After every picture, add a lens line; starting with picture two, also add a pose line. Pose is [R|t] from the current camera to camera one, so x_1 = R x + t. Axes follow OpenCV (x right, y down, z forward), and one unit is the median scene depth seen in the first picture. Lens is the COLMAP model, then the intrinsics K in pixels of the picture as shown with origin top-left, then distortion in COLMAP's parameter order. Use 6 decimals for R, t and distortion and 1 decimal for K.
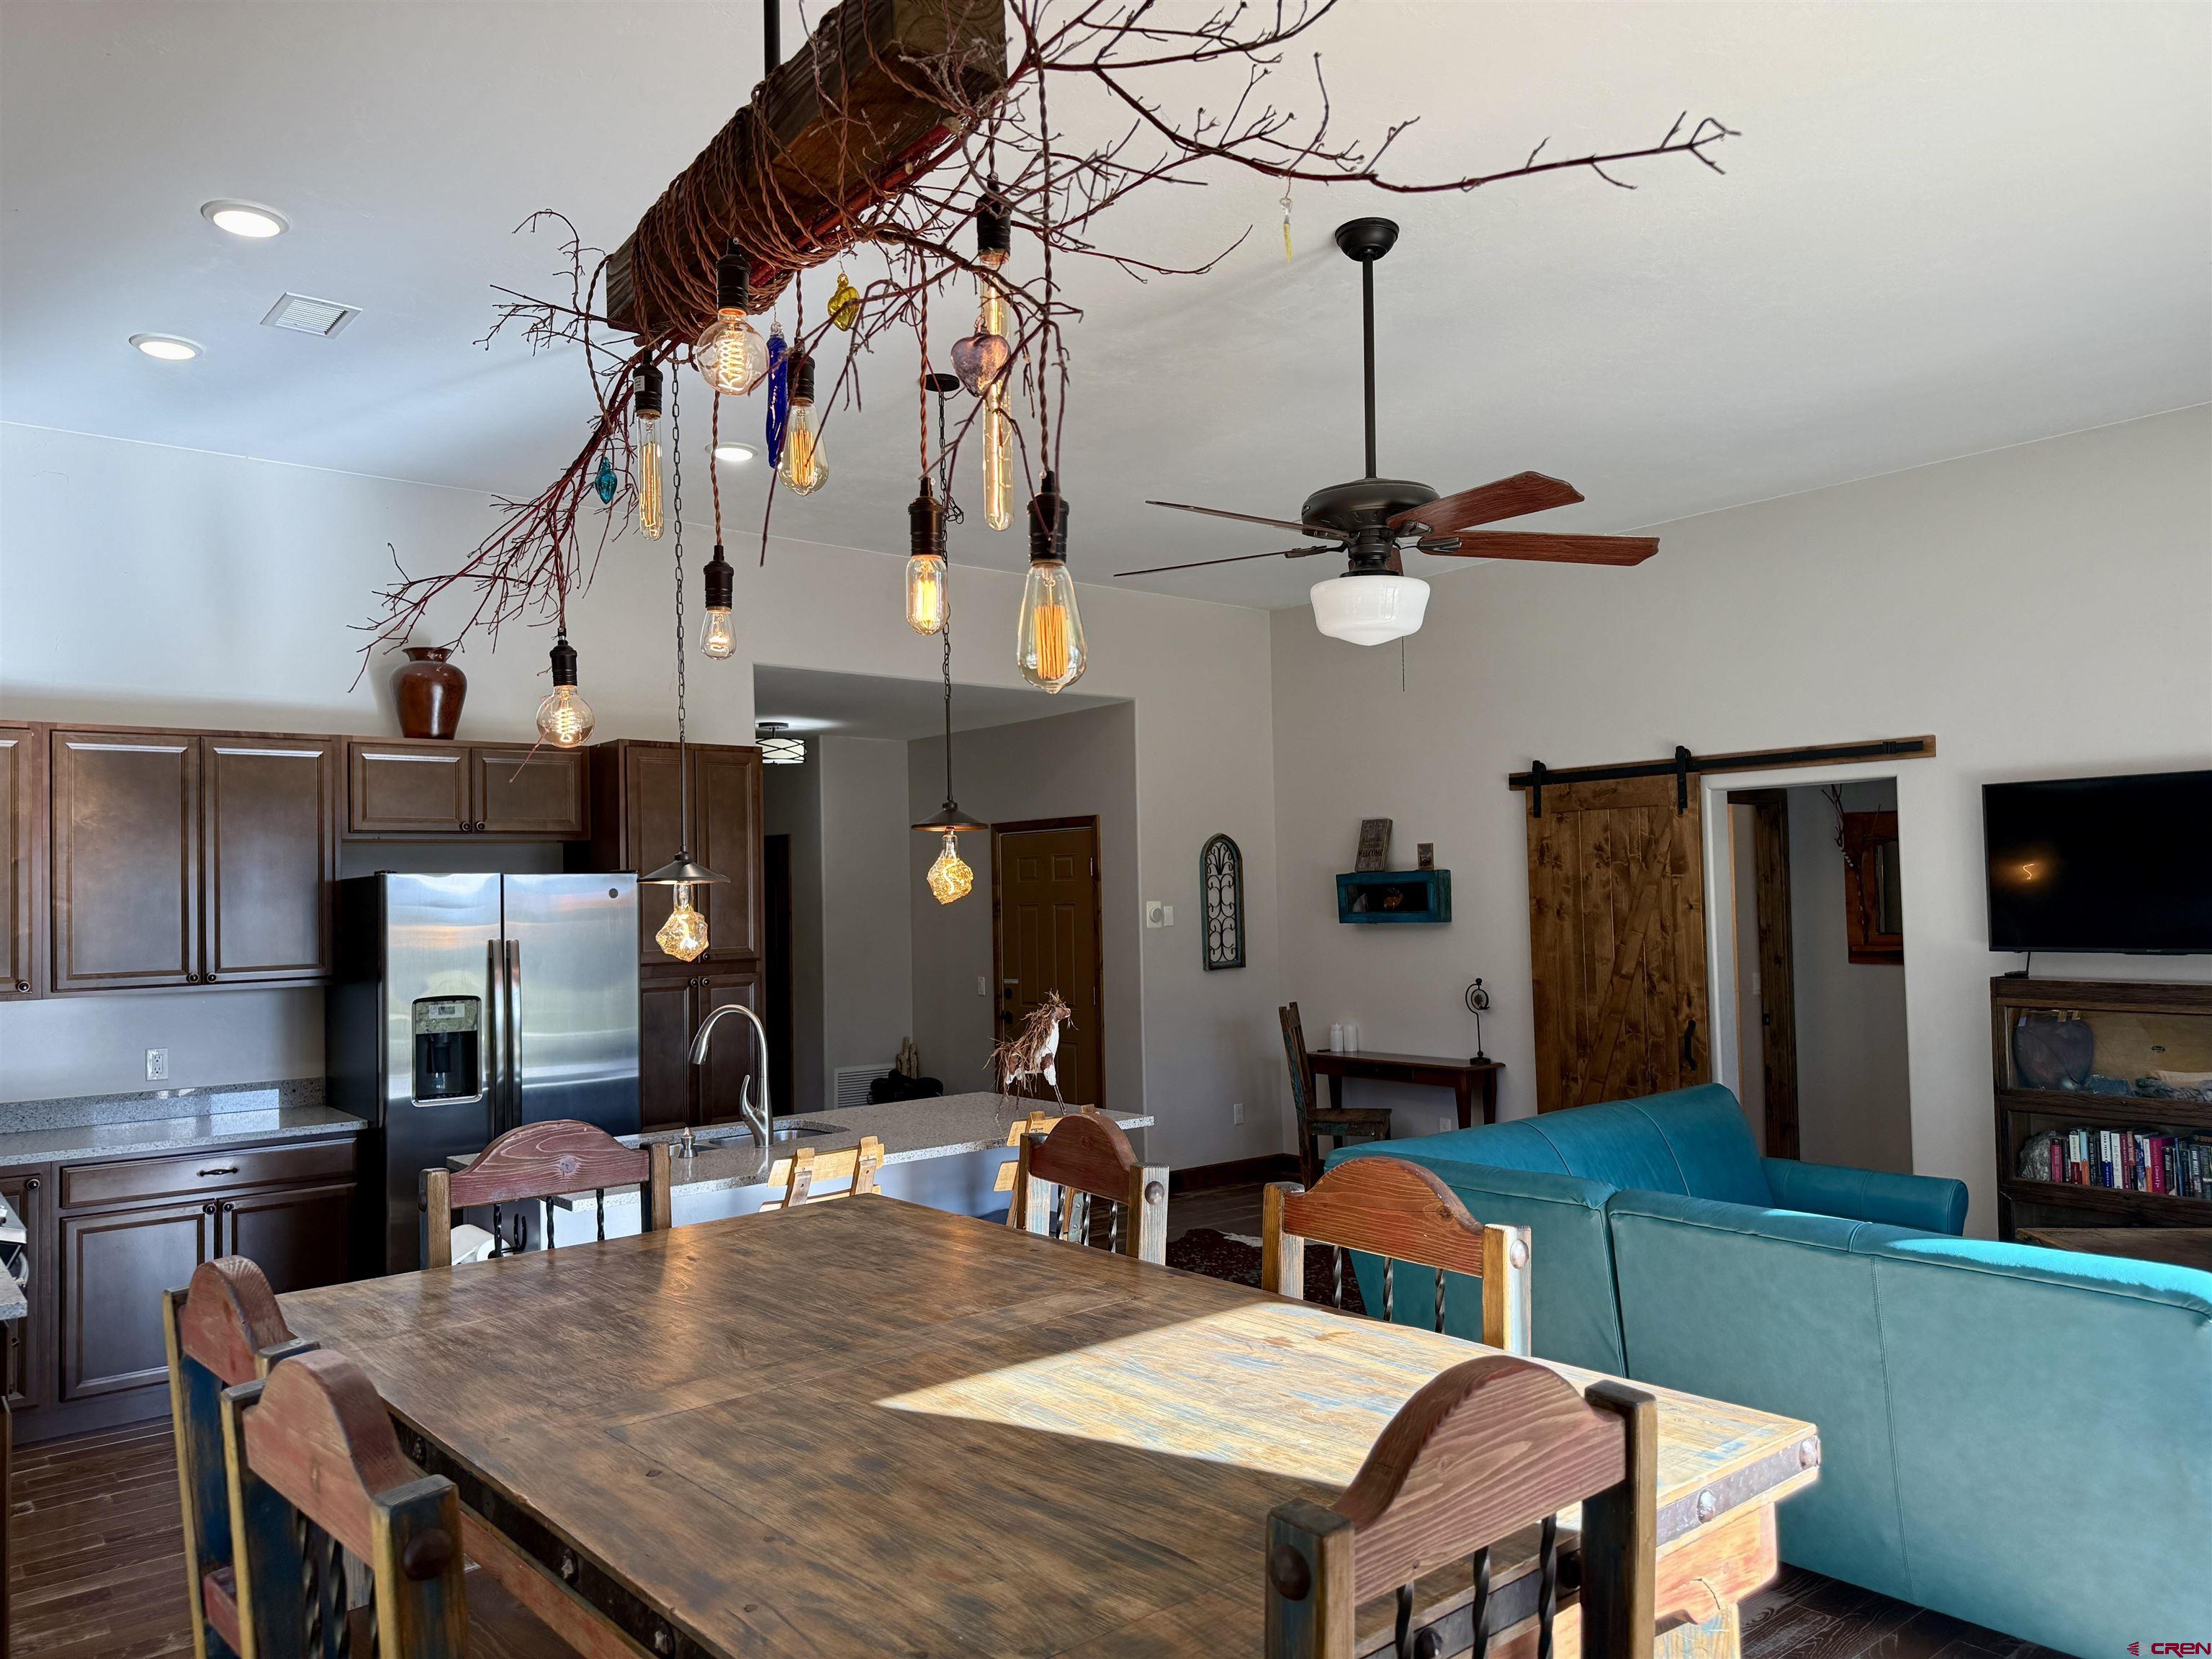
lens RADIAL K [[1548.7, 0, 1111.5], [0, 1548.7, 840.6], [0, 0, 1]] dist [0.092581, -0.138470]
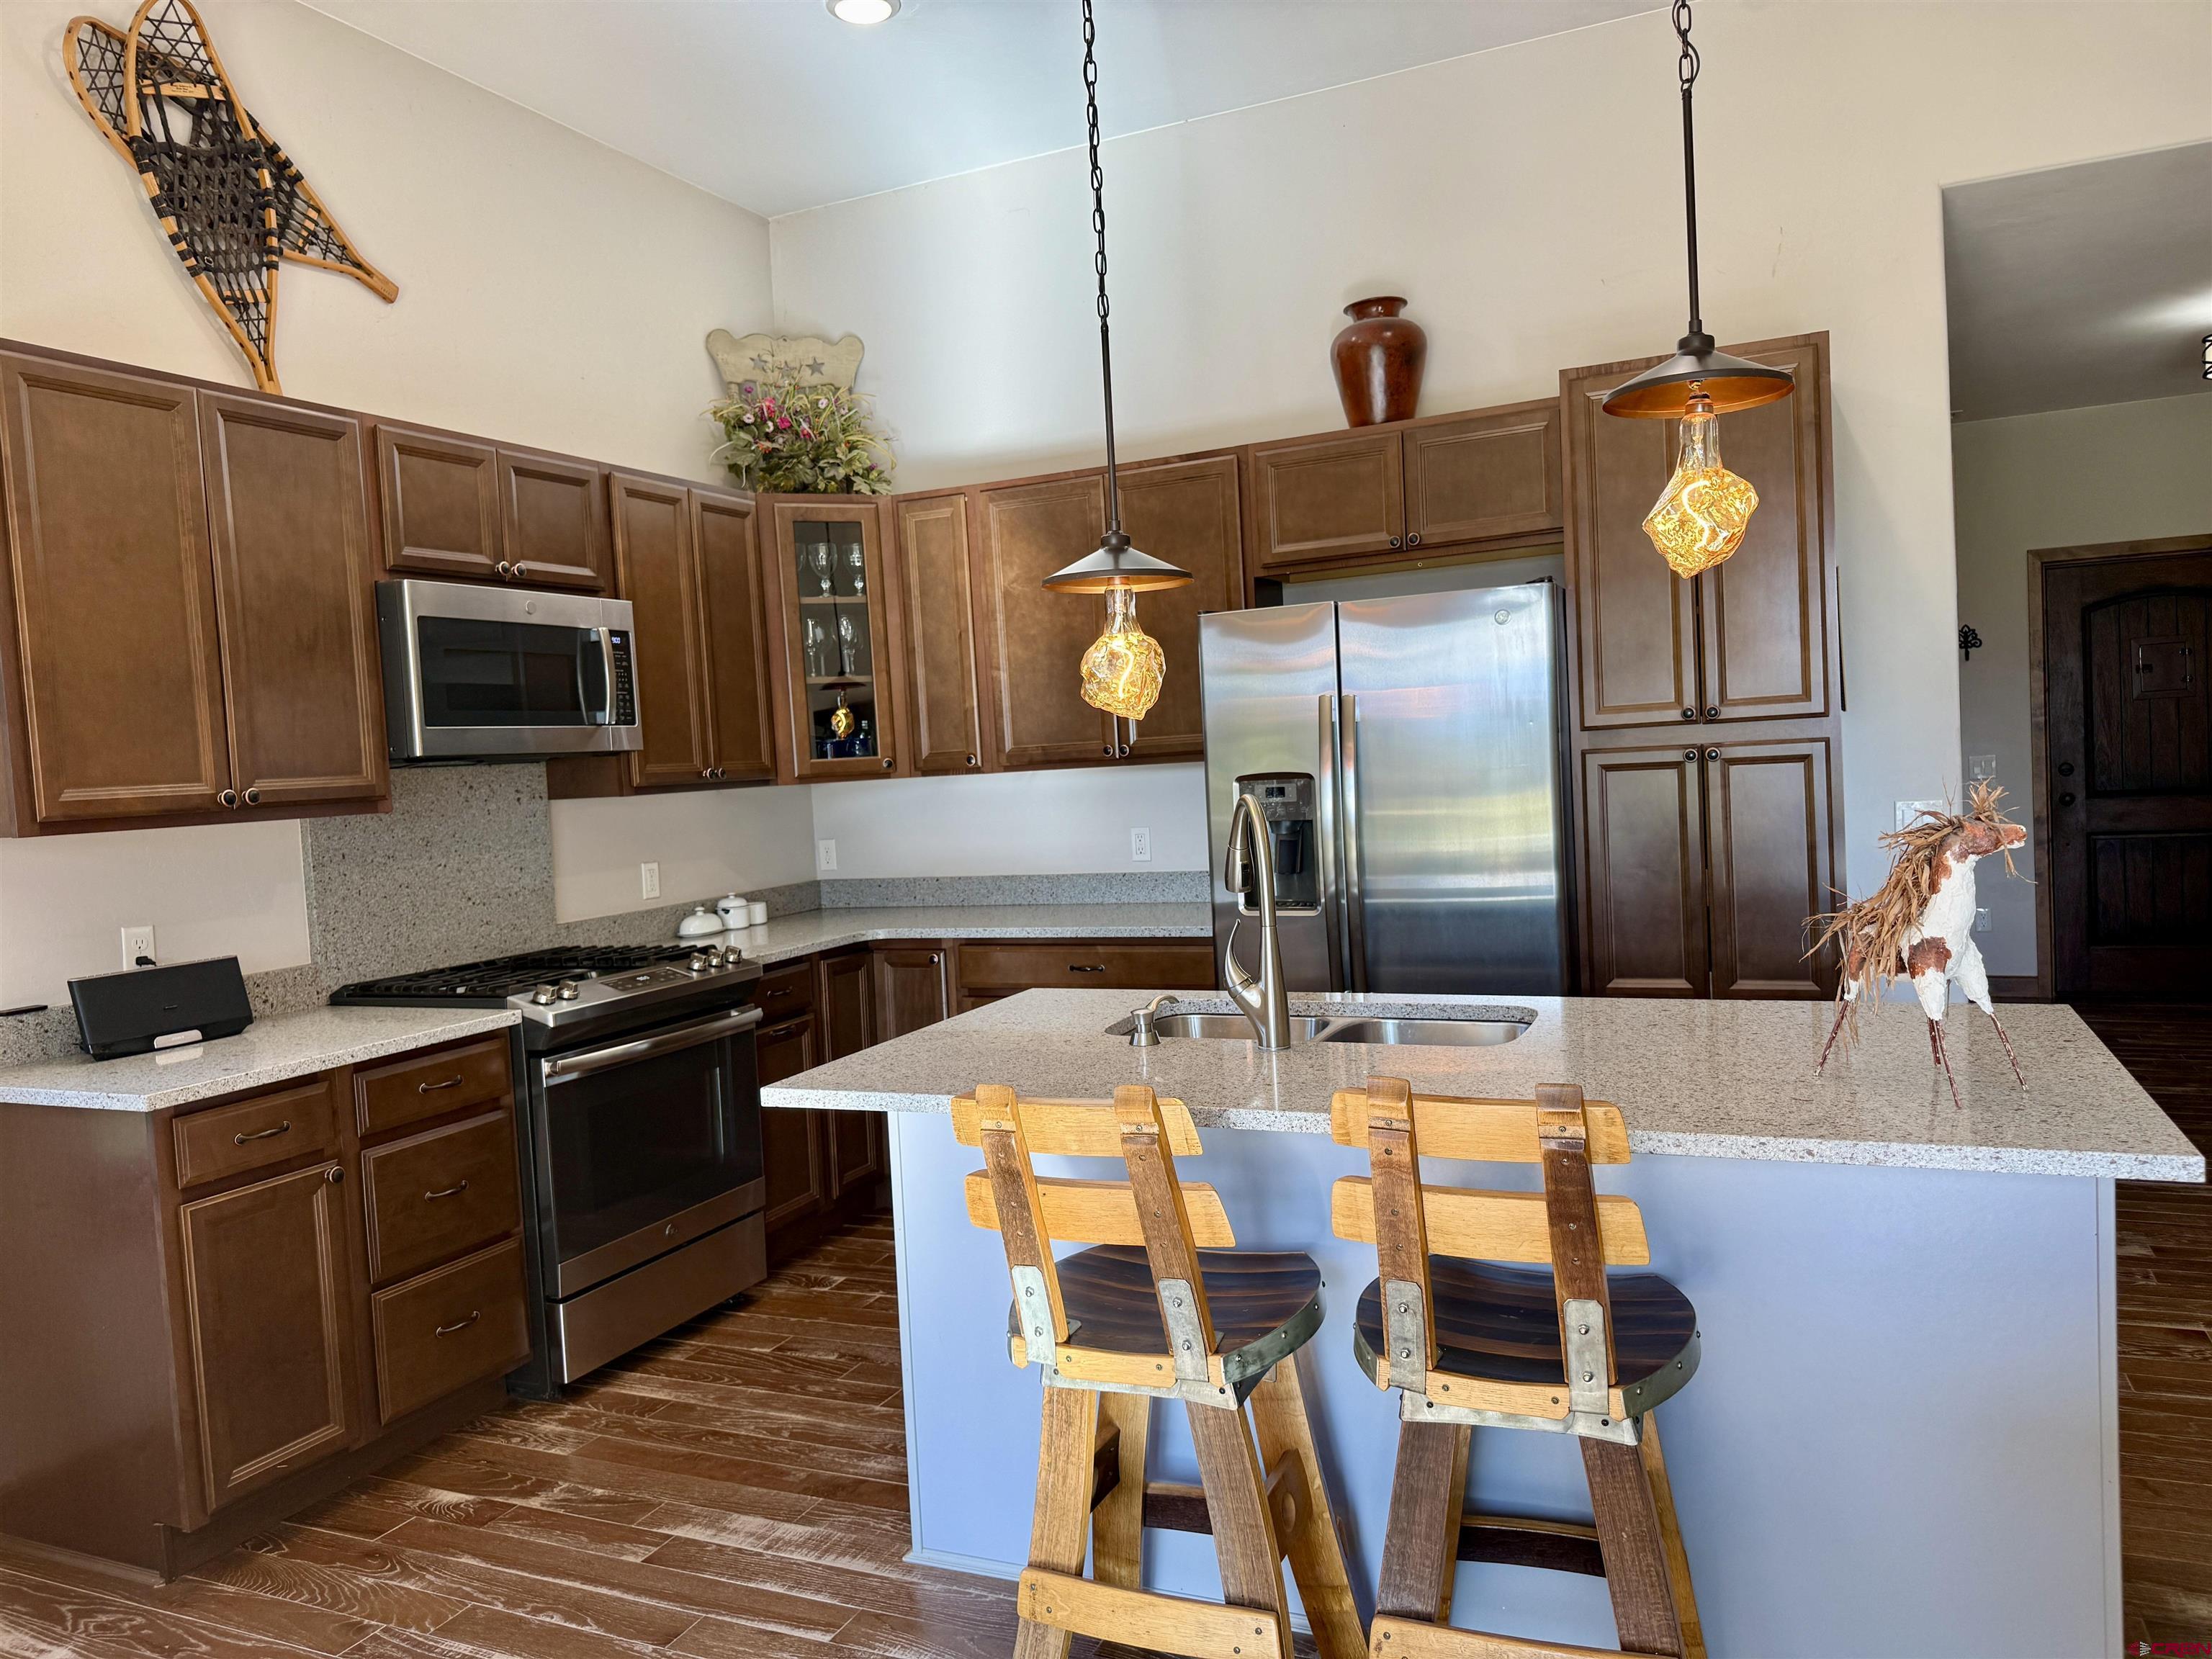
lens RADIAL K [[1548.7, 0, 1111.5], [0, 1548.7, 840.6], [0, 0, 1]] dist [0.092581, -0.138470]
pose [[0.438432, 0.051599, -0.897282, 0.149242], [0.077255, 0.992492, 0.094823, 0.040823], [0.895438, -0.110893, 0.431154, 0.442381]]
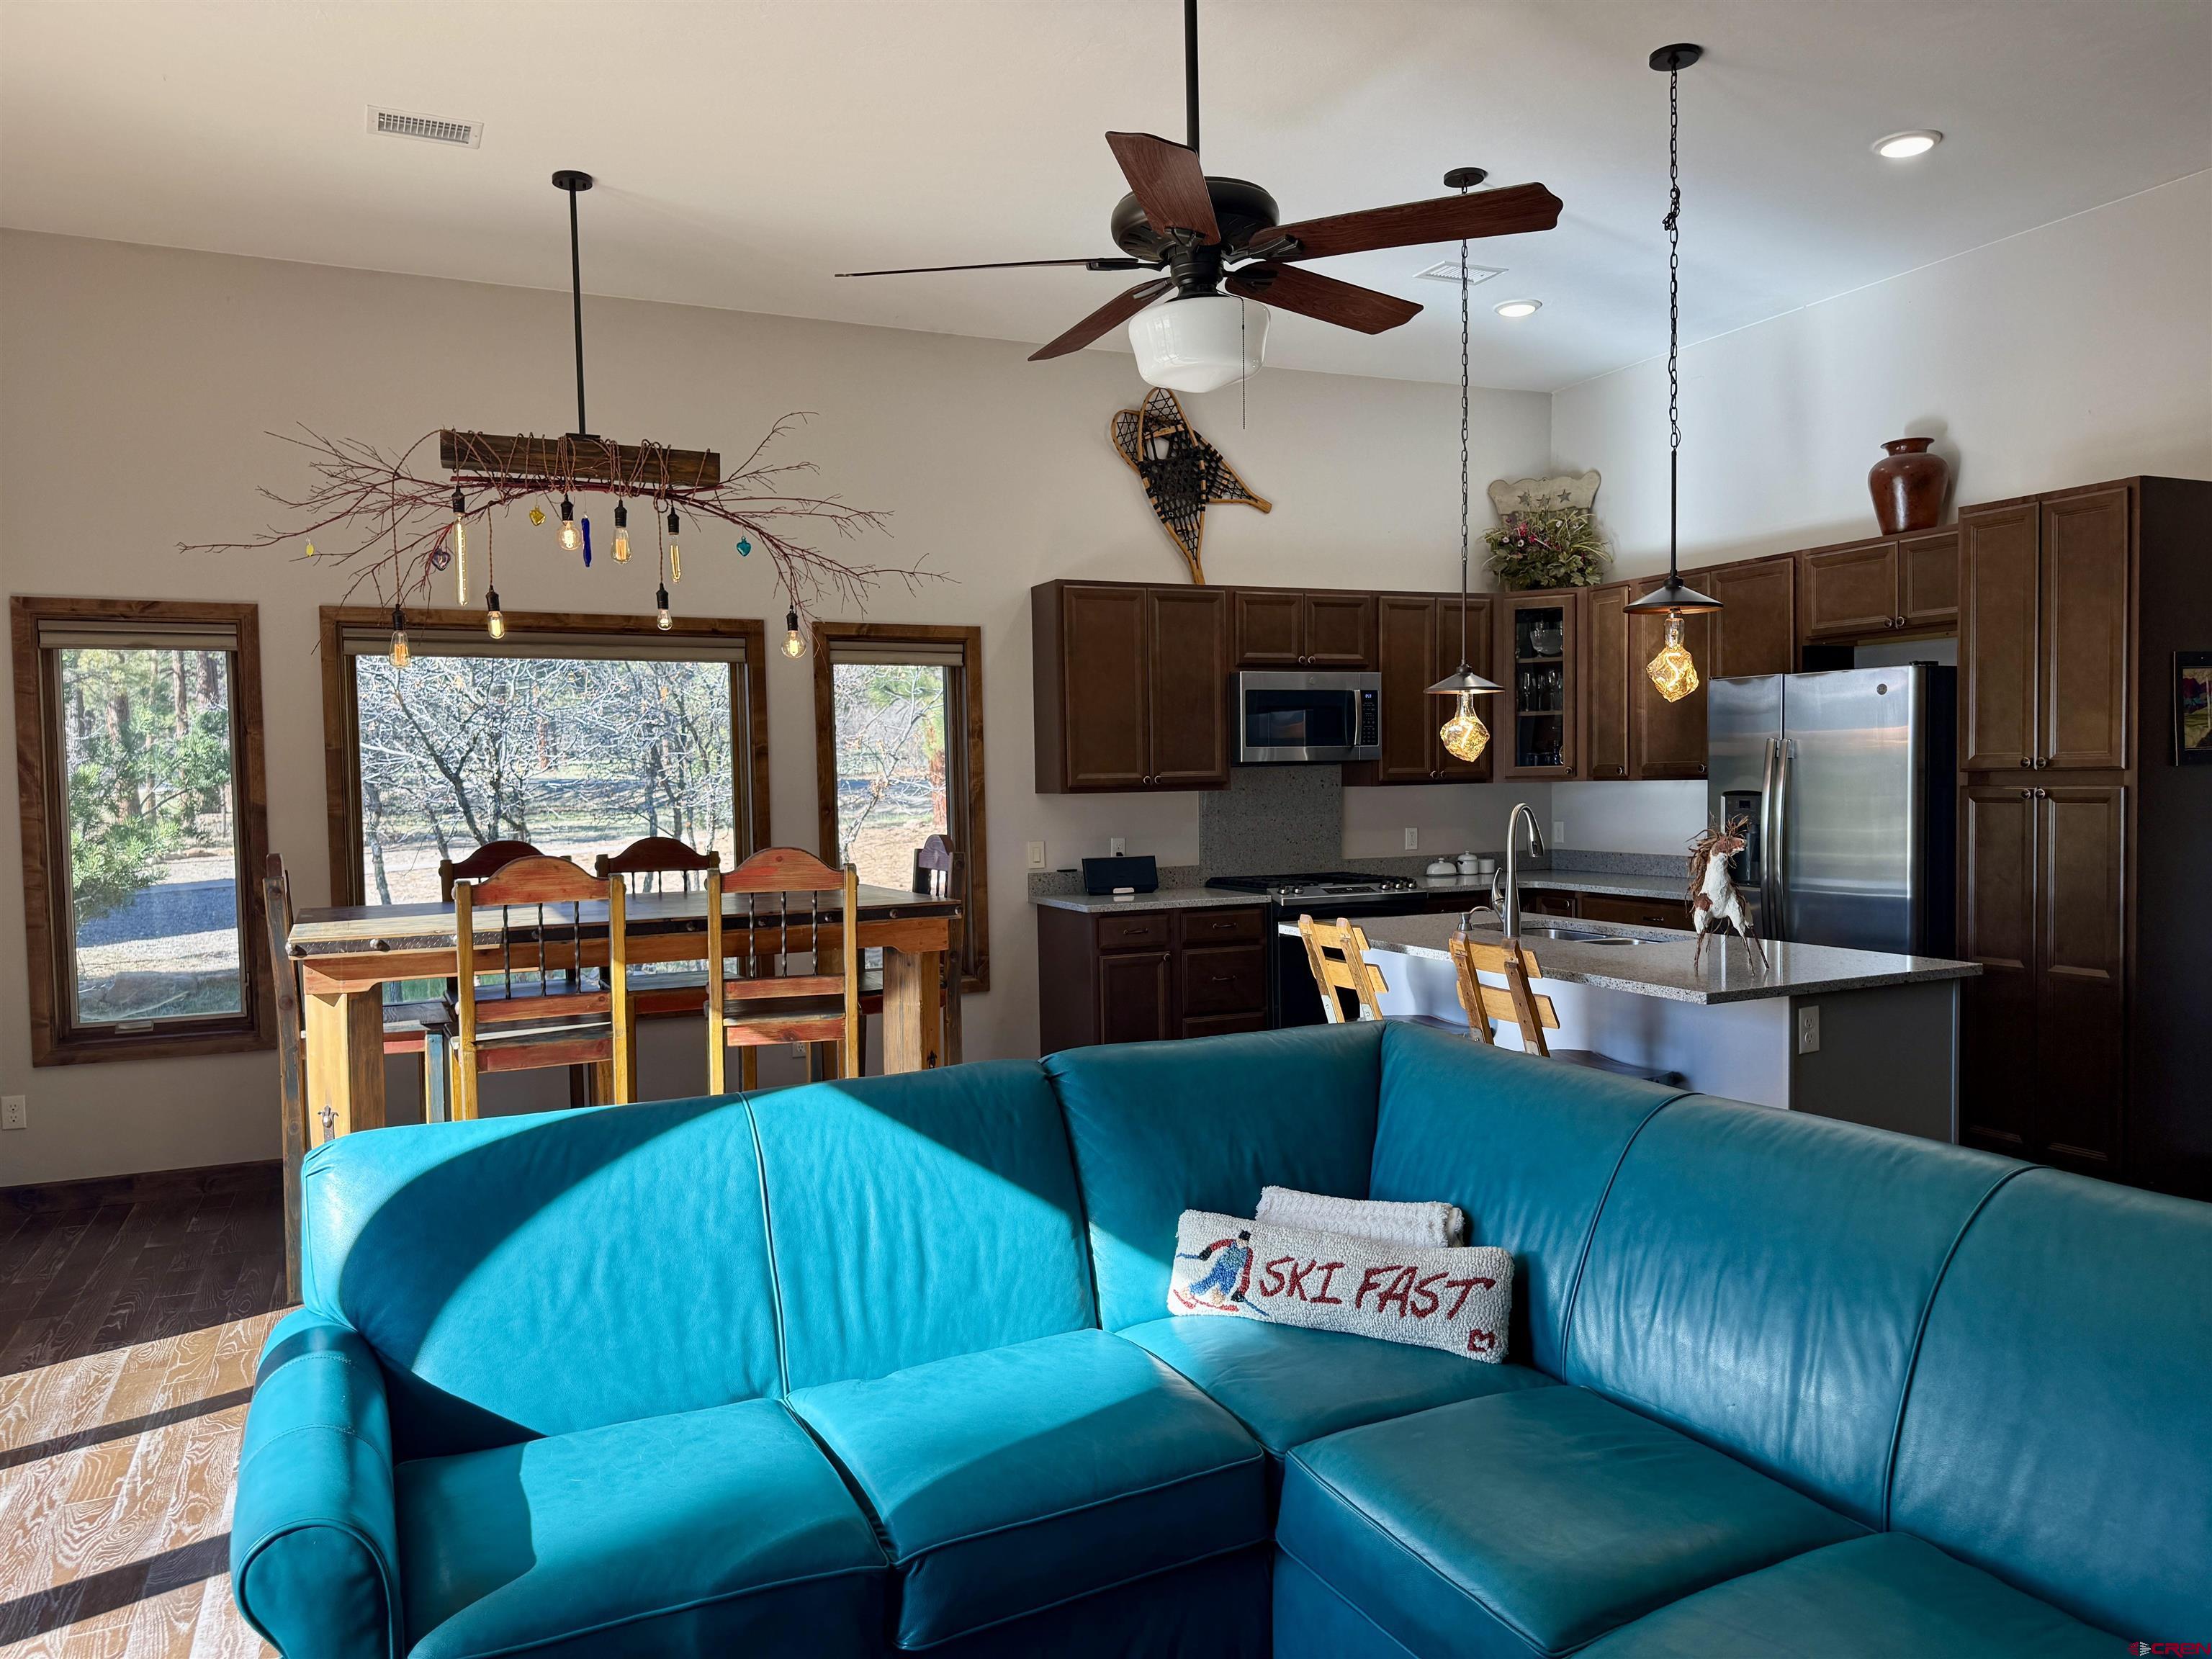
lens RADIAL K [[1548.7, 0, 1111.5], [0, 1548.7, 840.6], [0, 0, 1]] dist [0.092581, -0.138470]
pose [[-0.262570, 0.071705, -0.962245, 0.531889], [0.060125, 0.996513, 0.057852, 0.033072], [0.963038, -0.042665, -0.265966, 0.629908]]
